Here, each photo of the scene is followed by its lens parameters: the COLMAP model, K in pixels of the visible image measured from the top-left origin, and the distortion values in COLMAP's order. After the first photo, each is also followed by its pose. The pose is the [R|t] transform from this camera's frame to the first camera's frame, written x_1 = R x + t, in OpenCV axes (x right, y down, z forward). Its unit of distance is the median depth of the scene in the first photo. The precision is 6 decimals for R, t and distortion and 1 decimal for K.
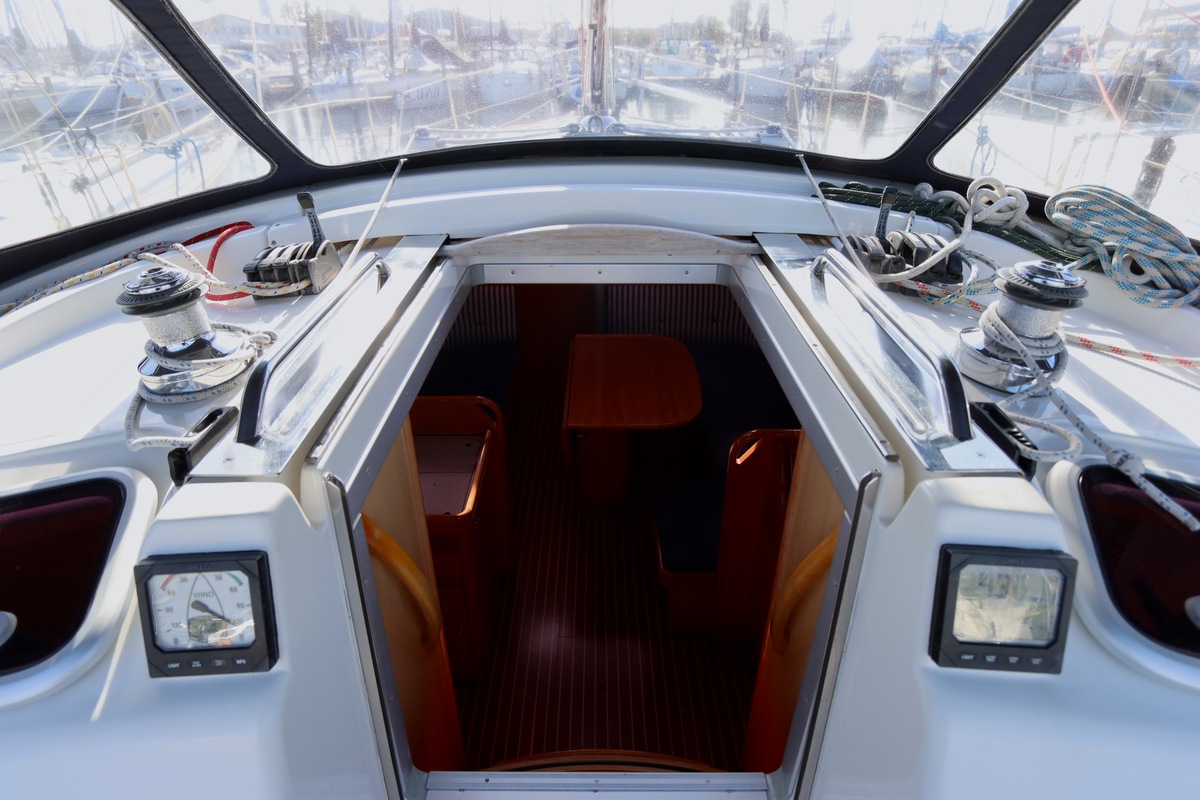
lens RADIAL K [[651.1, 0, 594.5], [0, 651.1, 380.0], [0, 0, 1]] dist [-0.002988, 0.003646]
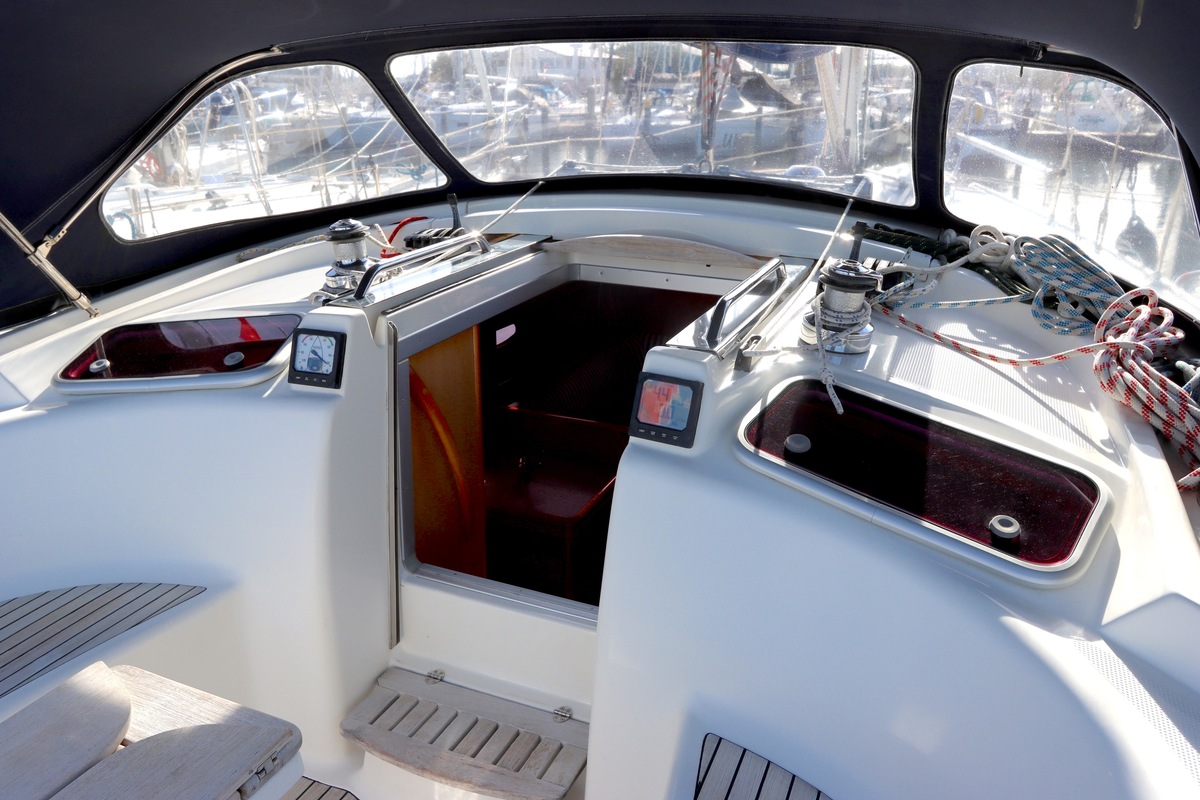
lens RADIAL K [[924.6, 0, 602.5], [0, 924.6, 387.4], [0, 0, 1]] dist [0.017237, -0.001812]
pose [[0.916970, 0.143016, -0.372442, 0.587341], [-0.199111, 0.973017, -0.116585, 0.260574], [0.345719, 0.181062, 0.920703, -0.605278]]
